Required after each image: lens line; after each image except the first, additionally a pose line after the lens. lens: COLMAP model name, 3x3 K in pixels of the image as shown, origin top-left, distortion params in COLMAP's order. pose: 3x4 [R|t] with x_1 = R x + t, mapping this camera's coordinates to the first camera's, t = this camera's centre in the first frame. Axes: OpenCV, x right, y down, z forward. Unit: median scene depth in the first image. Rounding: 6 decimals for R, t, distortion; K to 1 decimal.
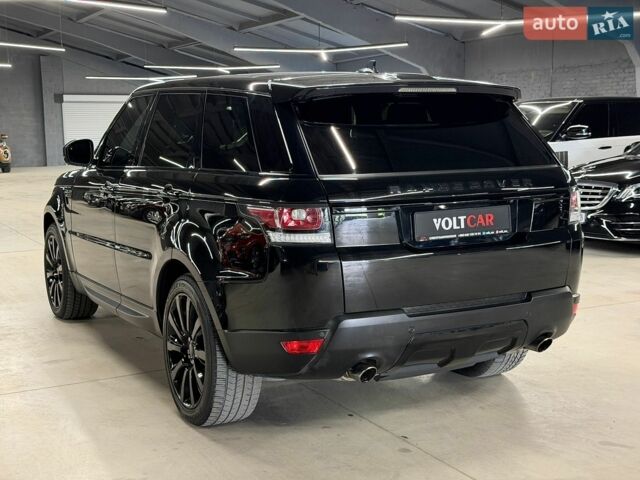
lens RADIAL K [[892.9, 0, 319.7], [0, 892.9, 250.9], [0, 0, 1]] dist [0.141561, -0.156940]
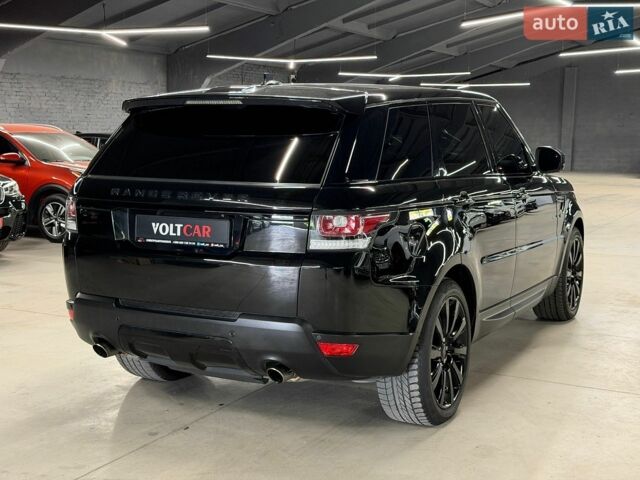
lens RADIAL K [[892.9, 0, 319.7], [0, 892.9, 250.9], [0, 0, 1]] dist [0.141561, -0.156940]
pose [[0.561555, 0.129246, -0.817283, 1.022740], [-0.132038, 0.989066, 0.065689, -0.090715], [0.816837, 0.071025, 0.572480, 0.502494]]
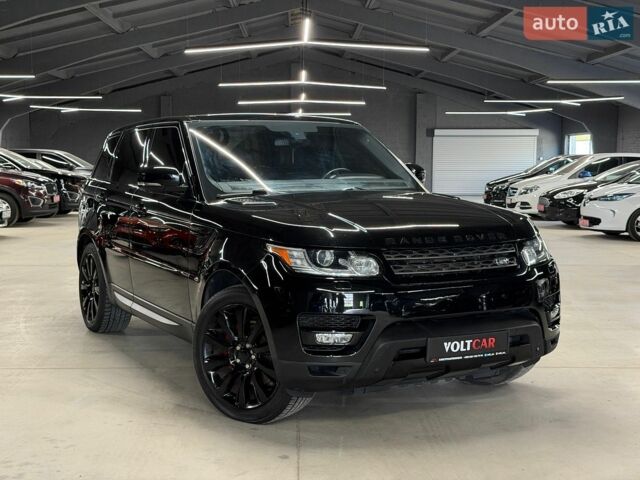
lens RADIAL K [[892.9, 0, 319.7], [0, 892.9, 250.9], [0, 0, 1]] dist [0.141561, -0.156940]
pose [[0.893725, 0.065053, -0.443873, 0.563672], [-0.081541, 0.996505, -0.018135, -0.005168], [0.441142, 0.052402, 0.895906, 0.048606]]
